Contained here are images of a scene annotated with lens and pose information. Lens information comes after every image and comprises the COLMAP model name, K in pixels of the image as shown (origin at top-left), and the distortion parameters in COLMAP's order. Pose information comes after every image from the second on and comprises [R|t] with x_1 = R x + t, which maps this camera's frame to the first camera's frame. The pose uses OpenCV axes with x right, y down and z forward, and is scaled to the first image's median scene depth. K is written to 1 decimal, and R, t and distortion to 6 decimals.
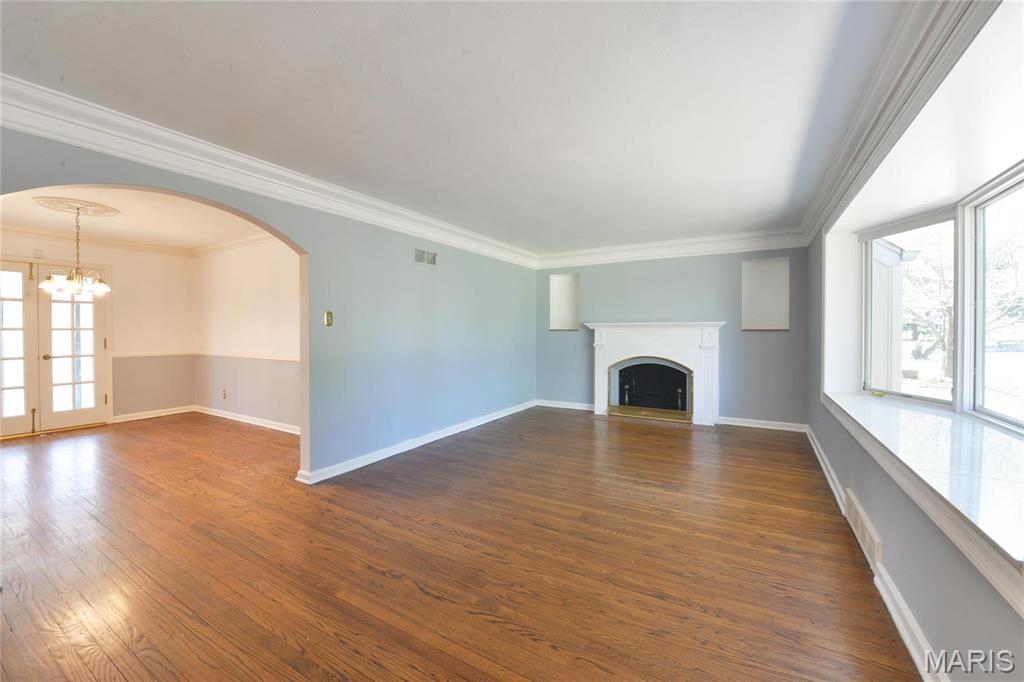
lens RADIAL K [[407.4, 0, 509.5], [0, 407.4, 340.9], [0, 0, 1]] dist [-0.019913, -0.000513]
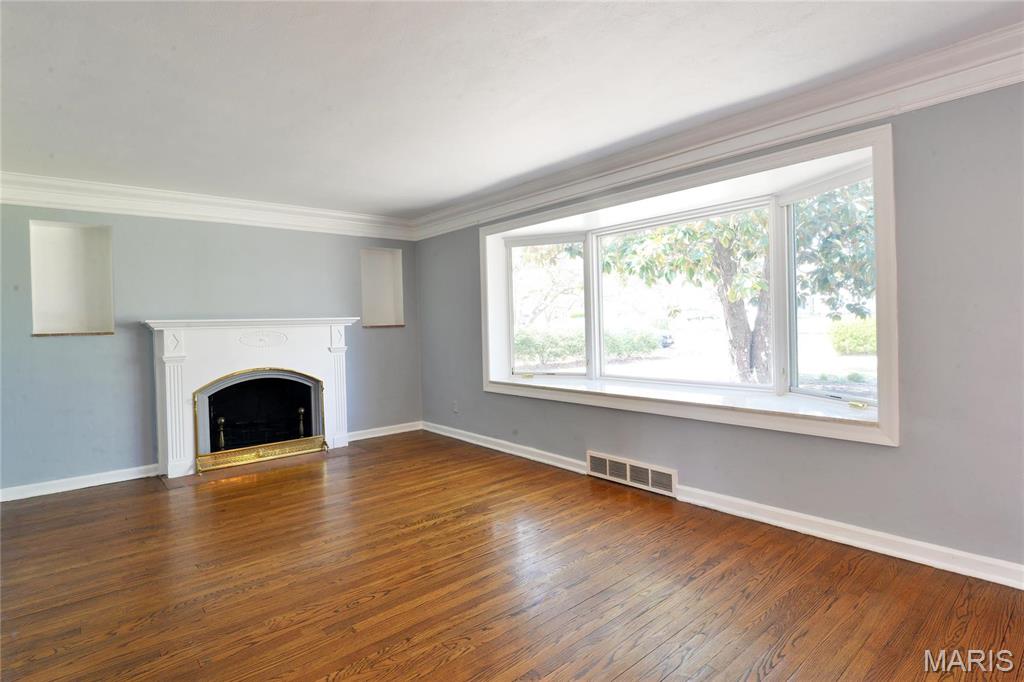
lens RADIAL K [[515.7, 0, 509.6], [0, 515.7, 330.5], [0, 0, 1]] dist [-0.003297, -0.000324]
pose [[0.326620, -0.022933, 0.944878, -0.565158], [0.049911, 0.998729, 0.006988, -0.017905], [-0.943837, 0.044878, 0.327349, 0.546063]]
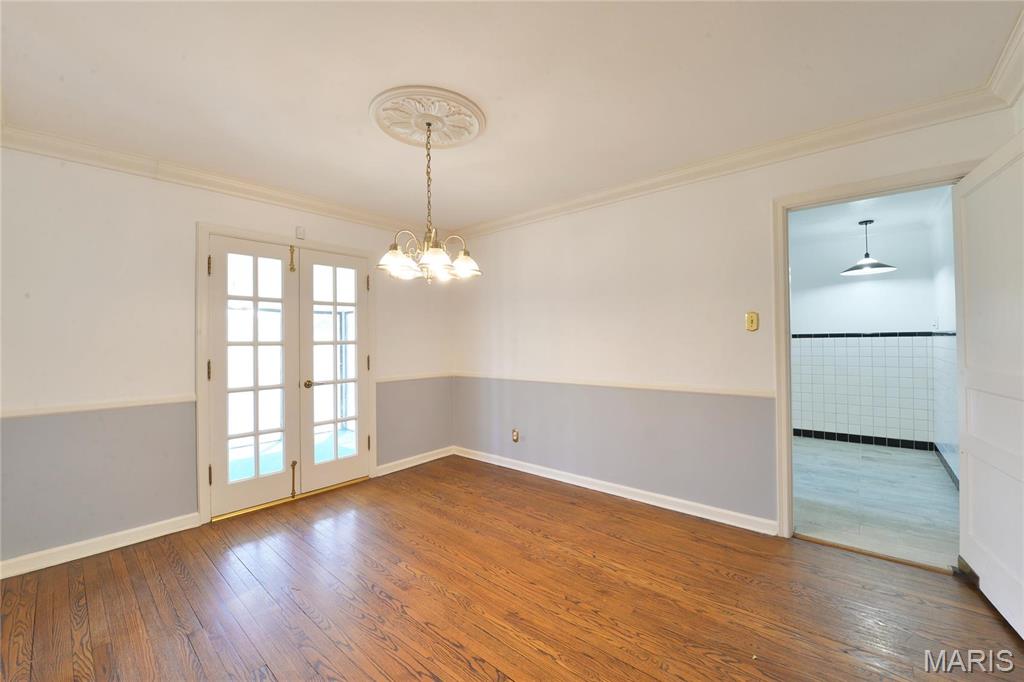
lens RADIAL K [[407.4, 0, 514.4], [0, 407.4, 340.5], [0, 0, 1]] dist [-0.019913, -0.000513]
pose [[0.983332, -0.014185, -0.181265, -0.082686], [0.009693, 0.999624, -0.025644, -0.001521], [0.181561, 0.023459, 0.983100, 0.045099]]
